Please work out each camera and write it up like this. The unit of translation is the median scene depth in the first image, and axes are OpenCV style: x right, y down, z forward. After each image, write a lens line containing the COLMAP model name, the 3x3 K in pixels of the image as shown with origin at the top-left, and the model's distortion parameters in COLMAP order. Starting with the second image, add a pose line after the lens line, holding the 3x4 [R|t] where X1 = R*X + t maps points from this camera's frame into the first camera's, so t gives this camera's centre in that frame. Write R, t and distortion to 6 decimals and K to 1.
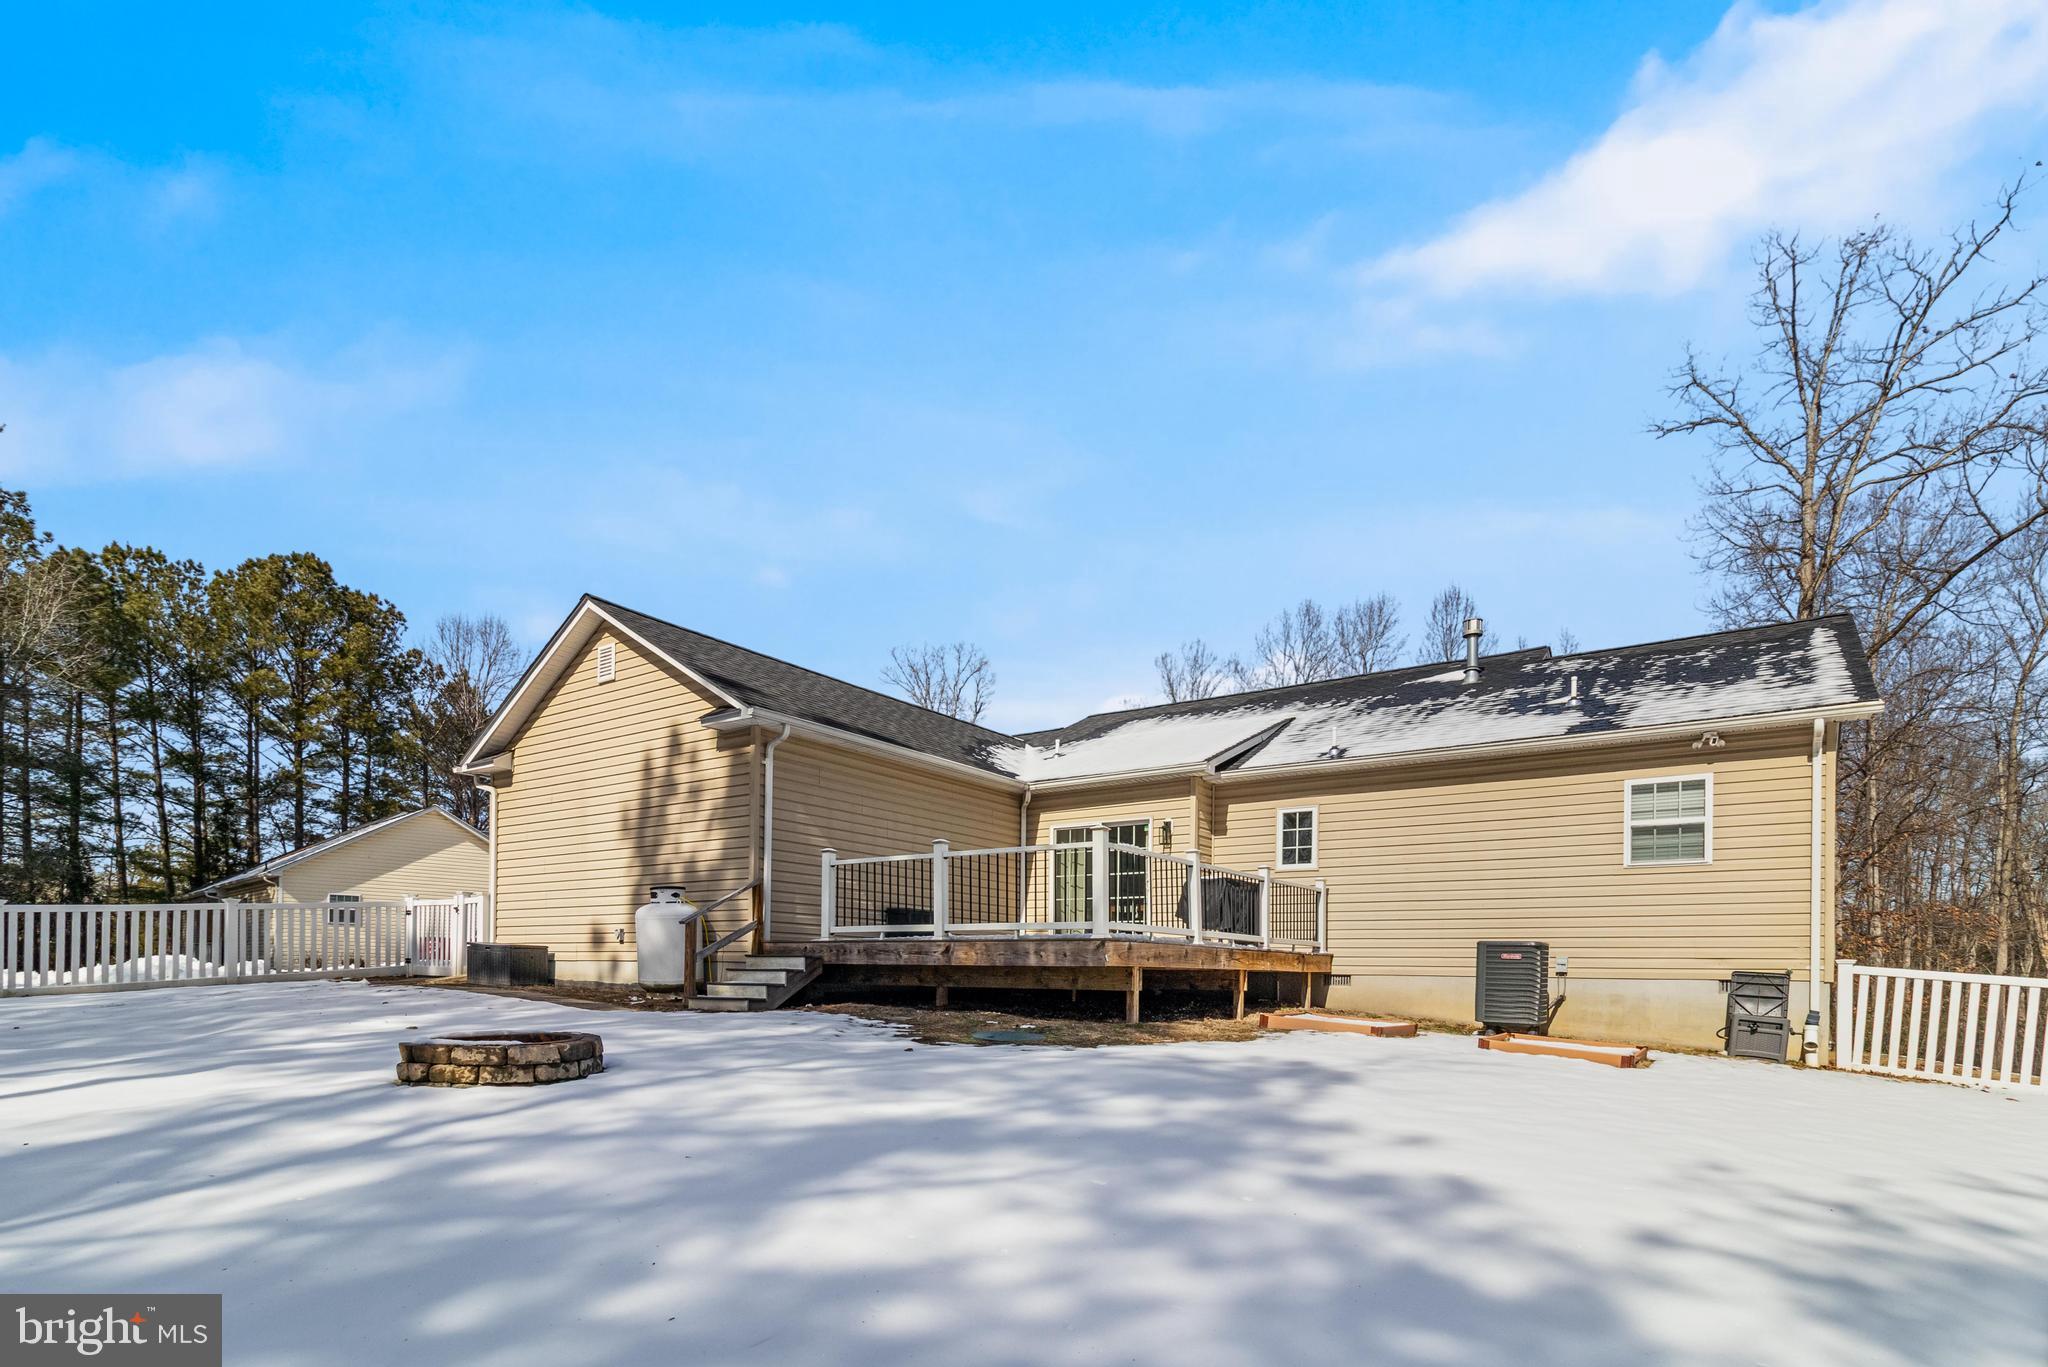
lens RADIAL K [[982.3, 0, 1027.5], [0, 982.3, 693.5], [0, 0, 1]] dist [0.001515, 0.000070]
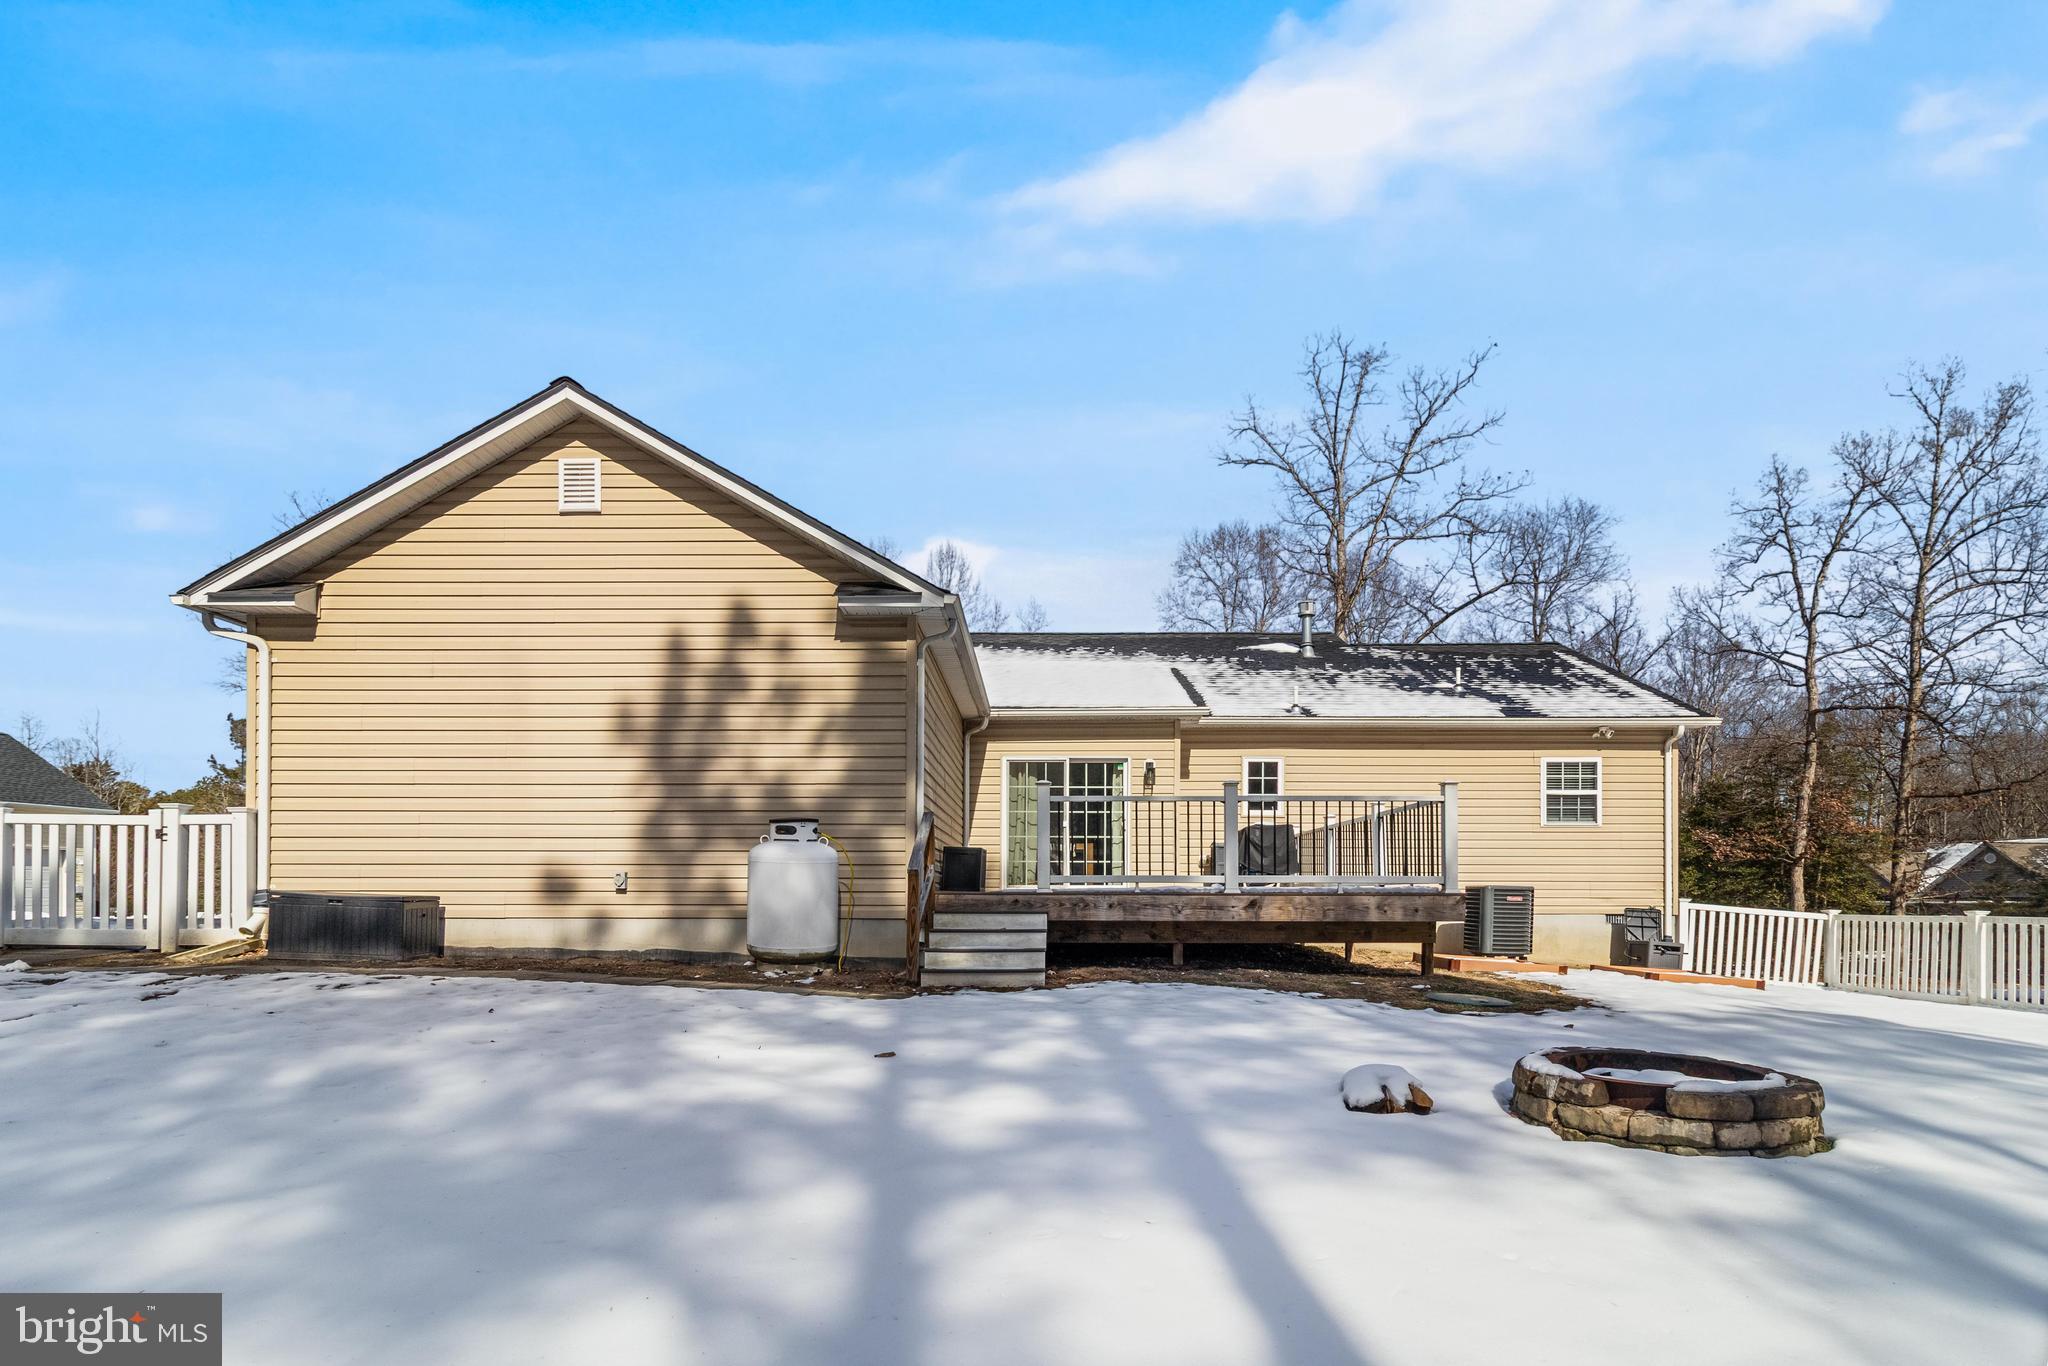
lens RADIAL K [[960.9, 0, 1029.4], [0, 960.9, 651.7], [0, 0, 1]] dist [0.003855, 0.000364]
pose [[0.833597, 0.122530, 0.538612, -0.569689], [-0.140329, 0.990072, -0.008050, 0.050633], [-0.534251, -0.068873, 0.842515, 0.287636]]
